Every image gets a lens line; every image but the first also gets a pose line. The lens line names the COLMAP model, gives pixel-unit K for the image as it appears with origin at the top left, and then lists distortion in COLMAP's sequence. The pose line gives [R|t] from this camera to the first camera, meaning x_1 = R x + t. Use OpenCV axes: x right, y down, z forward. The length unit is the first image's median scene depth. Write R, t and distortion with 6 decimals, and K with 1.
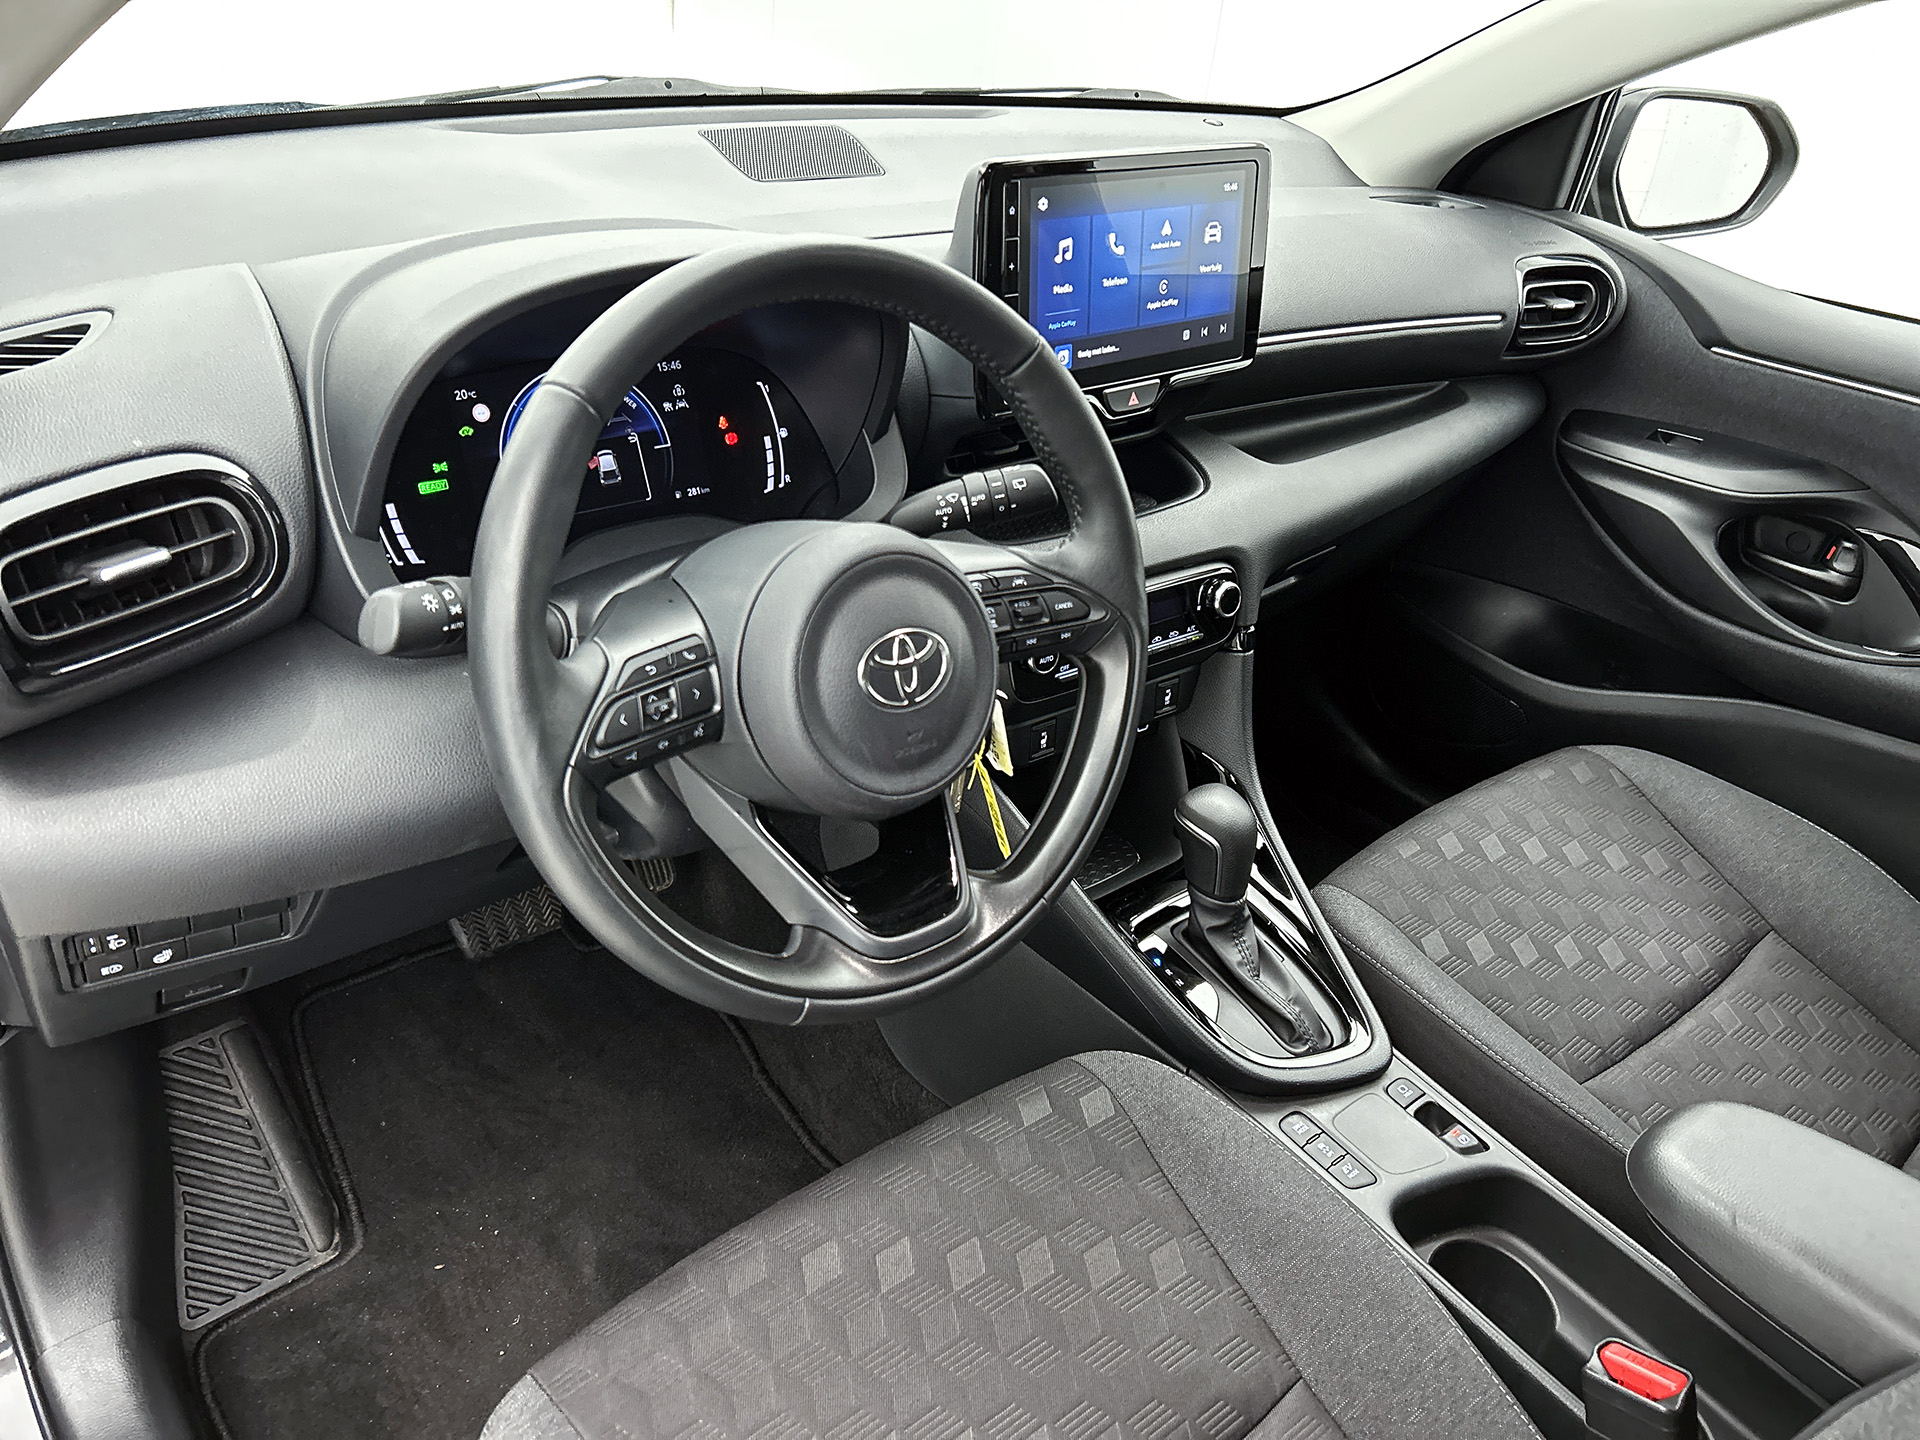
lens RADIAL K [[1472.4, 0, 965.7], [0, 1472.4, 702.3], [0, 0, 1]] dist [0.051927, -0.006114]
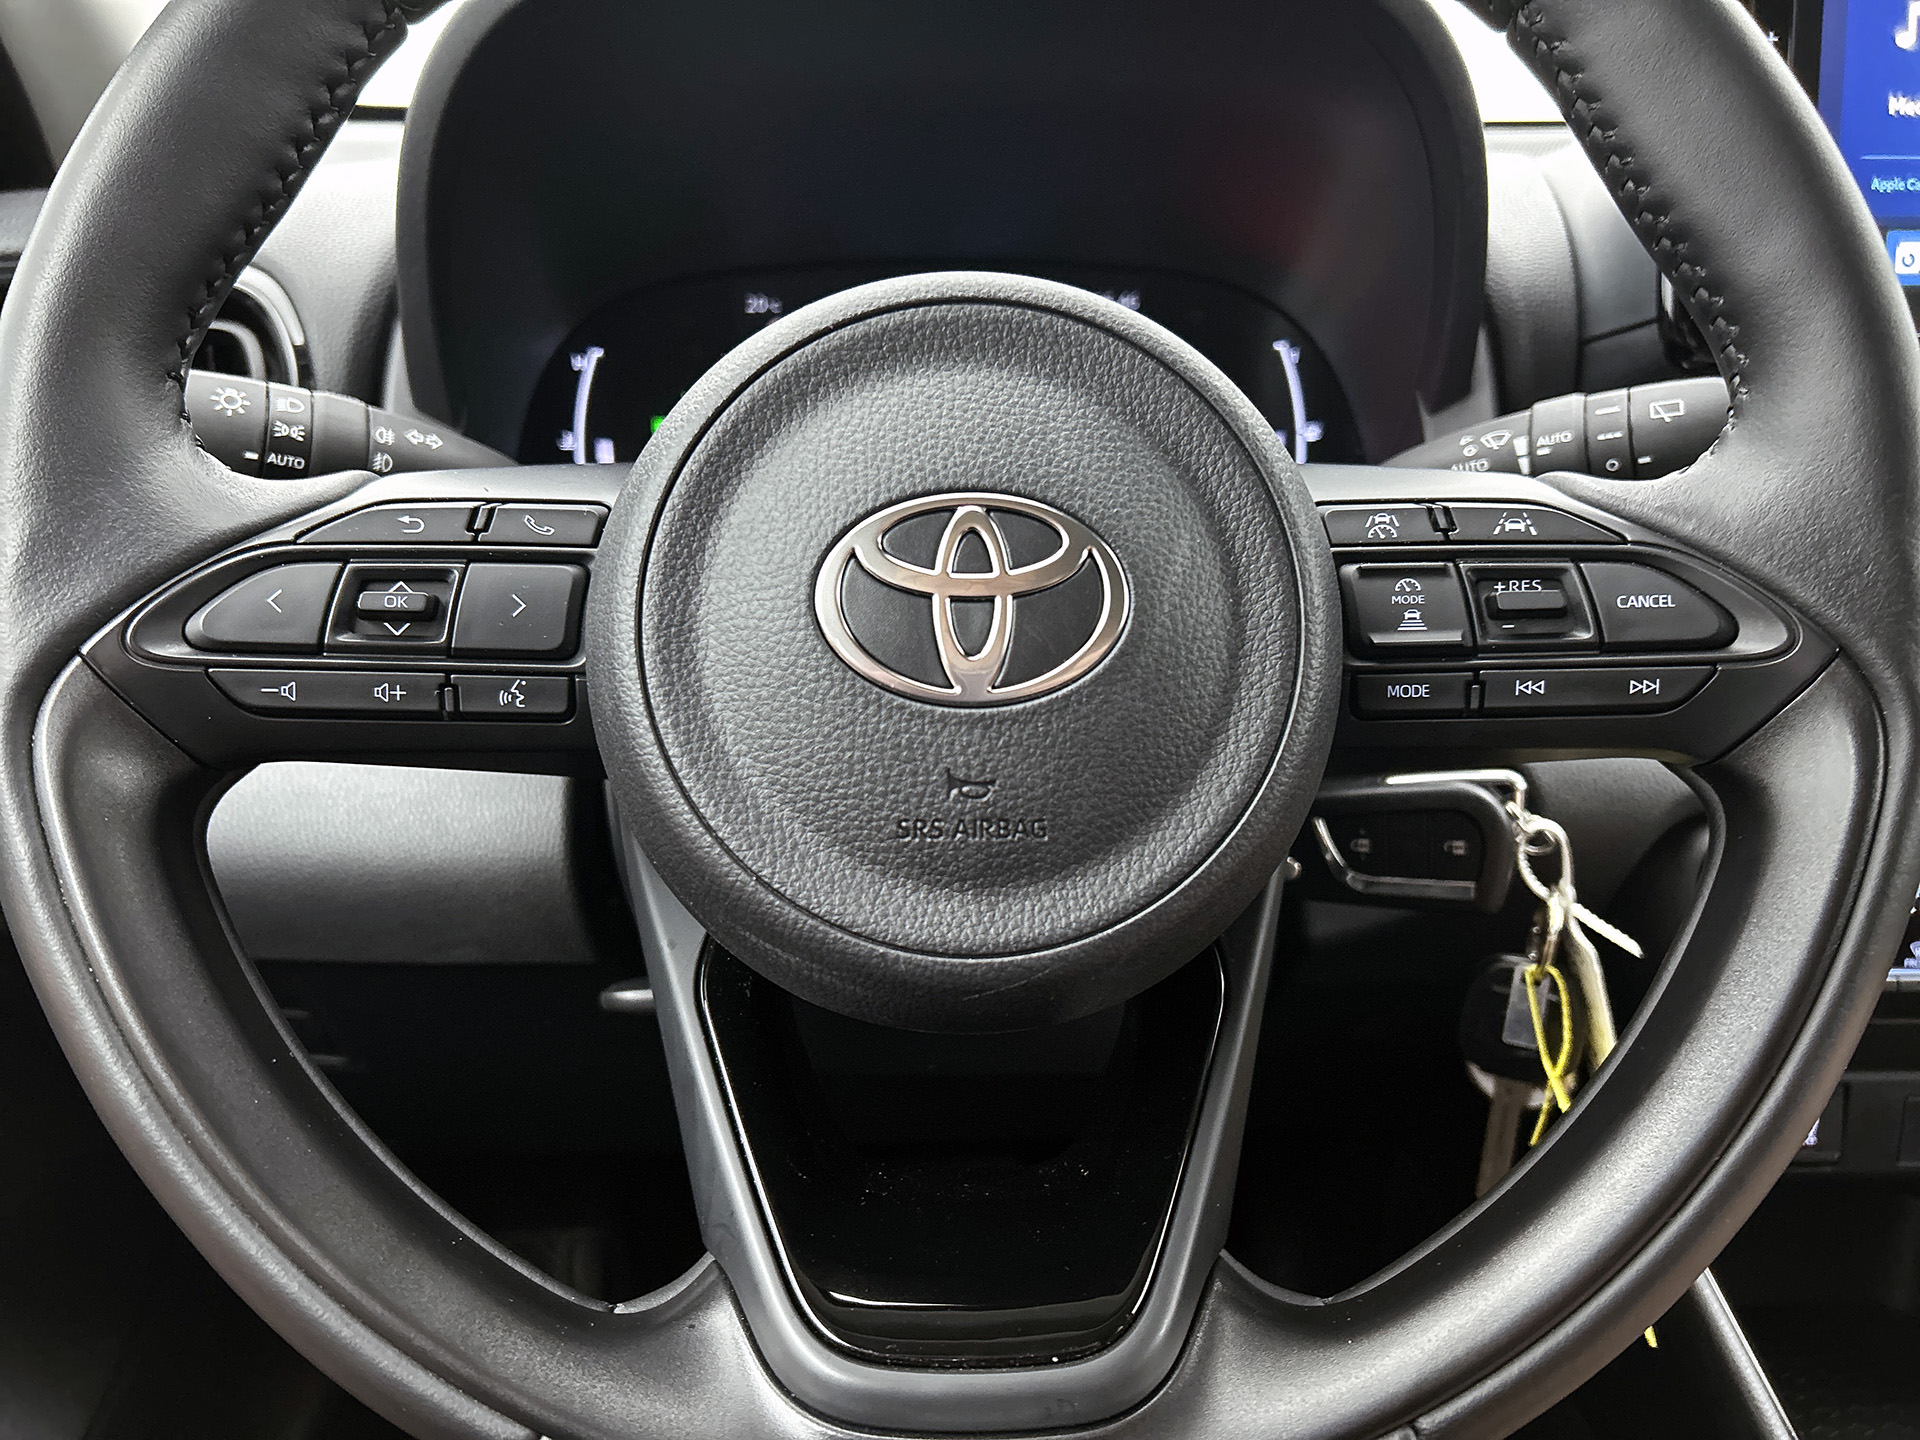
lens RADIAL K [[1411.3, 0, 960.0], [0, 1411.3, 720.0], [0, 0, 1]] dist [-0.000995, -0.000203]
pose [[0.791207, 0.077796, -0.606580, 0.123562], [-0.201739, 0.969555, -0.138794, 0.038079], [0.577316, 0.232186, 0.782813, 0.539266]]
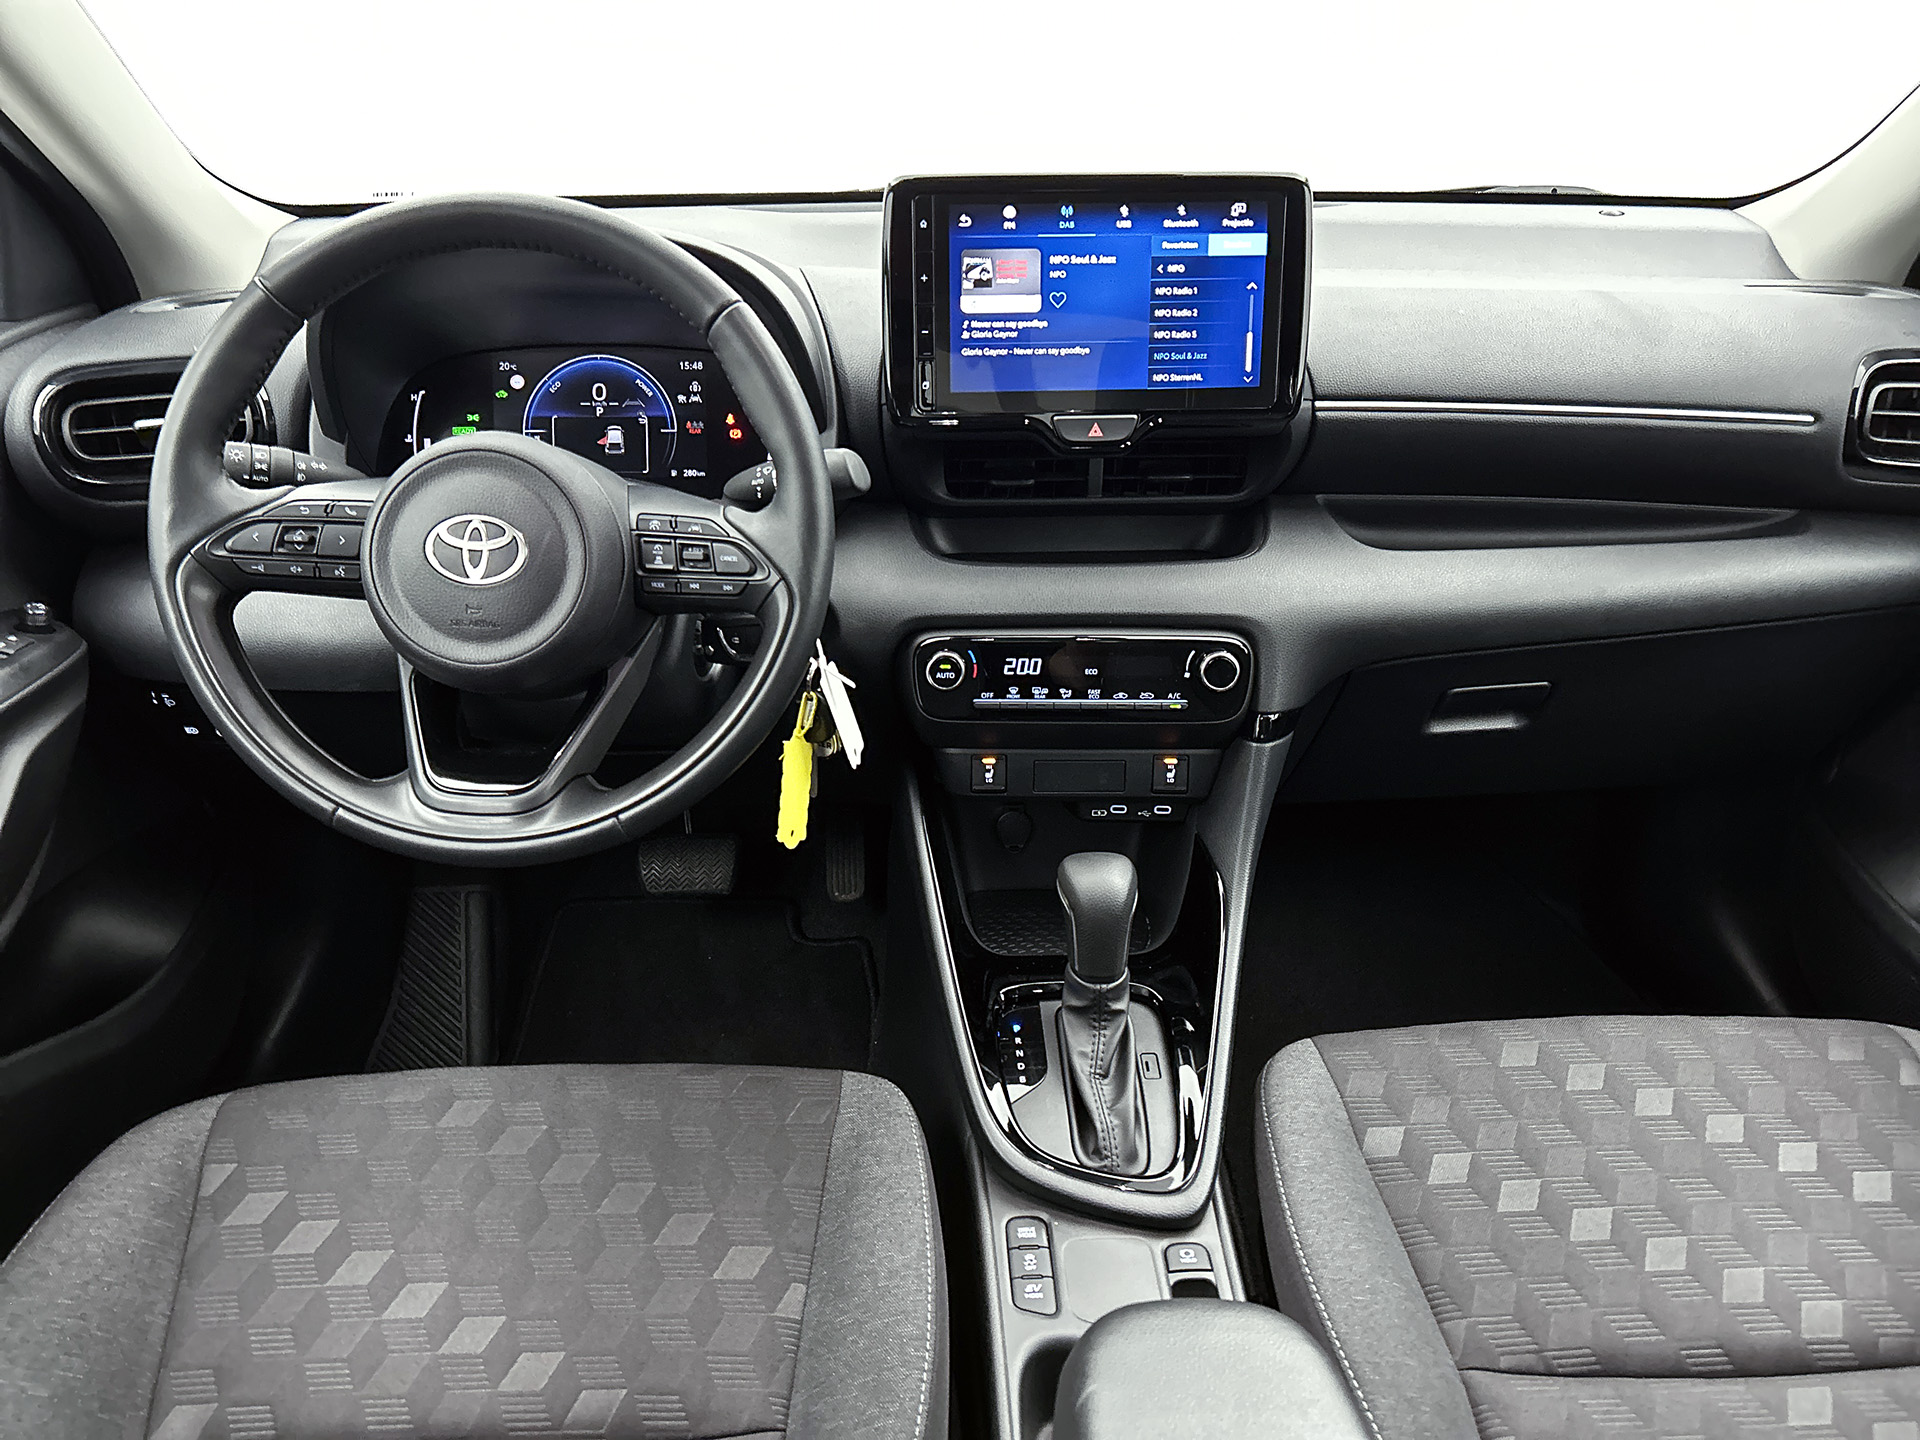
lens RADIAL K [[1445.5, 0, 950.0], [0, 1445.5, 729.8], [0, 0, 1]] dist [0.066721, -0.101998]
pose [[0.774698, 0.173731, -0.607997, 0.702628], [-0.246029, 0.968567, -0.036724, 0.044358], [0.582506, 0.178034, 0.793089, 0.251297]]
